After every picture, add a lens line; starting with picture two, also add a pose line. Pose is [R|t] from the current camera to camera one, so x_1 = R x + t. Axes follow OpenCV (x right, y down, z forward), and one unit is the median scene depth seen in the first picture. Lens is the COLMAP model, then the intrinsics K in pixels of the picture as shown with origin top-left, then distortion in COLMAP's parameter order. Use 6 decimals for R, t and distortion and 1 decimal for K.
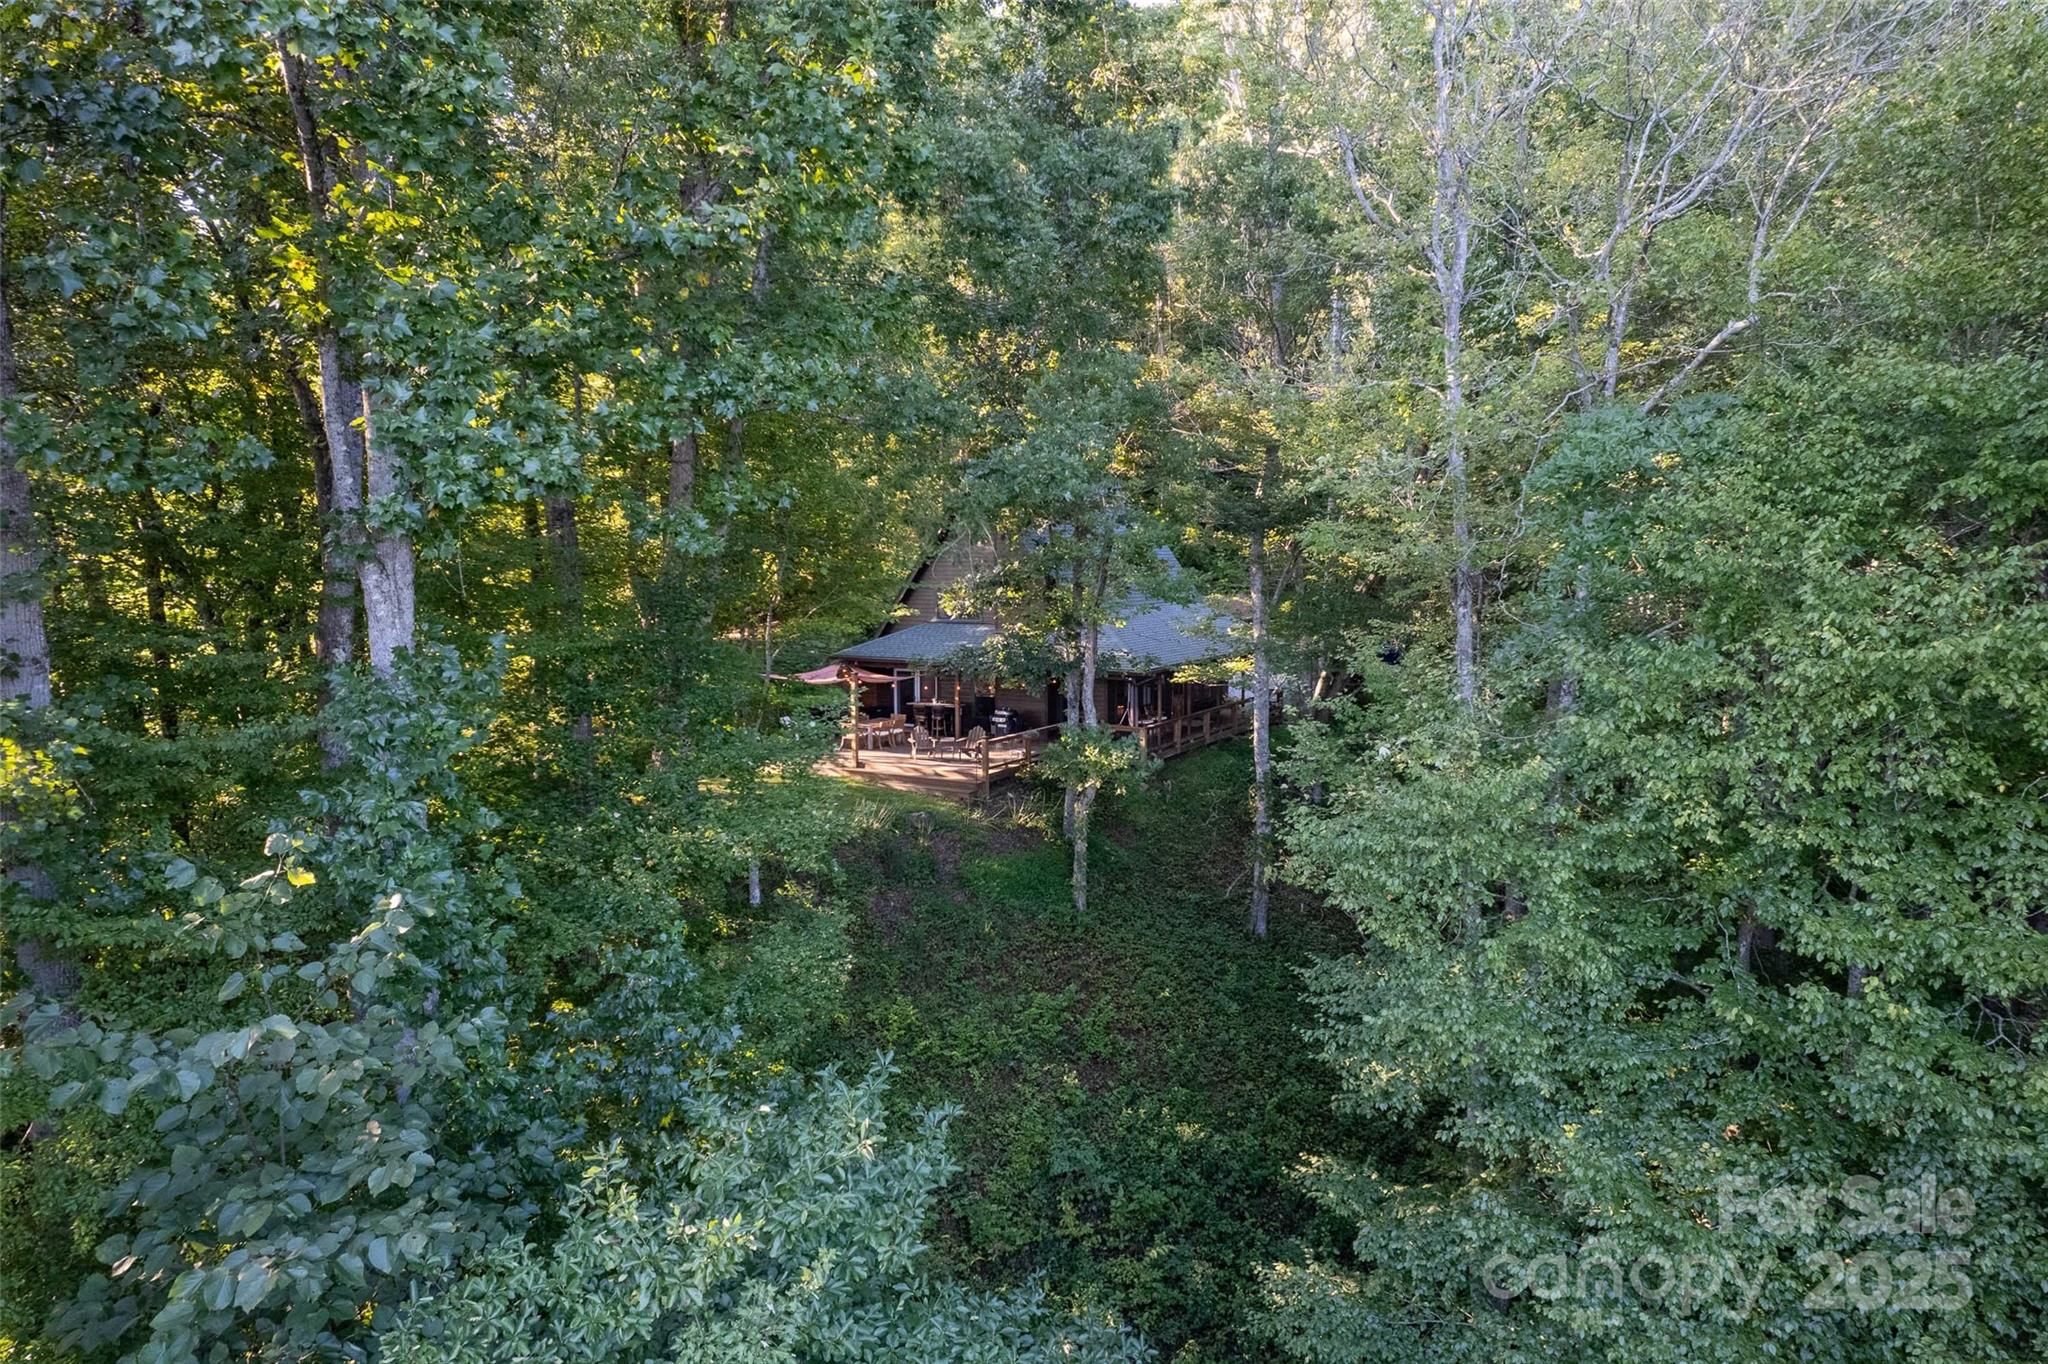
lens RADIAL K [[1318.1, 0, 1015.2], [0, 1318.1, 683.5], [0, 0, 1]] dist [-0.070354, 0.073946]
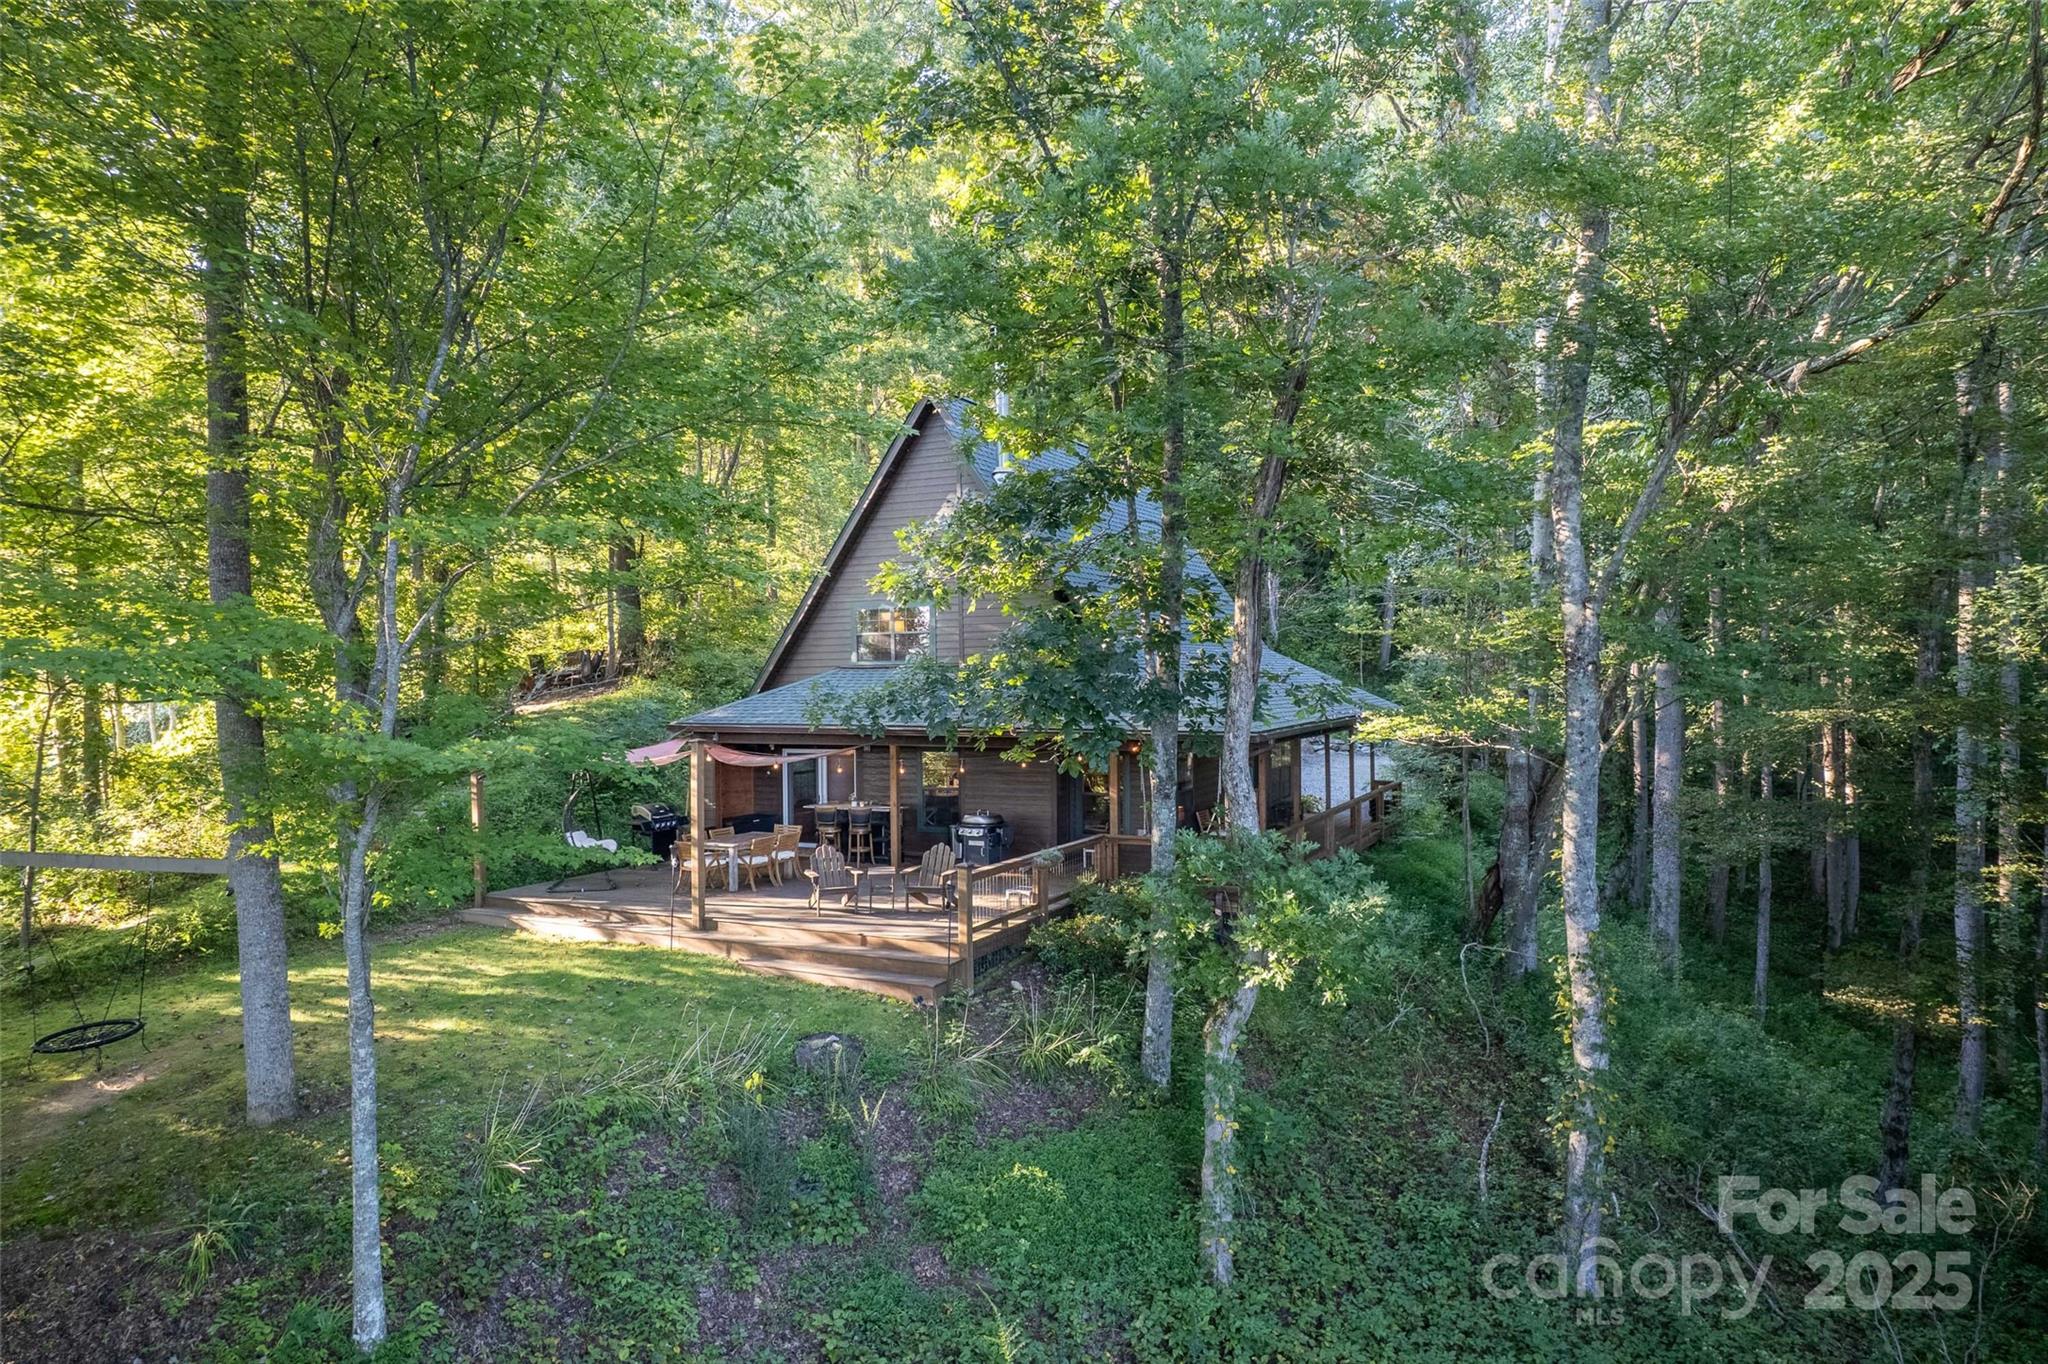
lens RADIAL K [[1318.1, 0, 1015.2], [0, 1318.1, 683.5], [0, 0, 1]] dist [-0.070354, 0.073946]
pose [[0.997566, -0.008823, 0.069174, -0.032787], [0.015339, 0.995431, -0.094239, 0.018241], [-0.068026, 0.095071, 0.993143, 0.461103]]
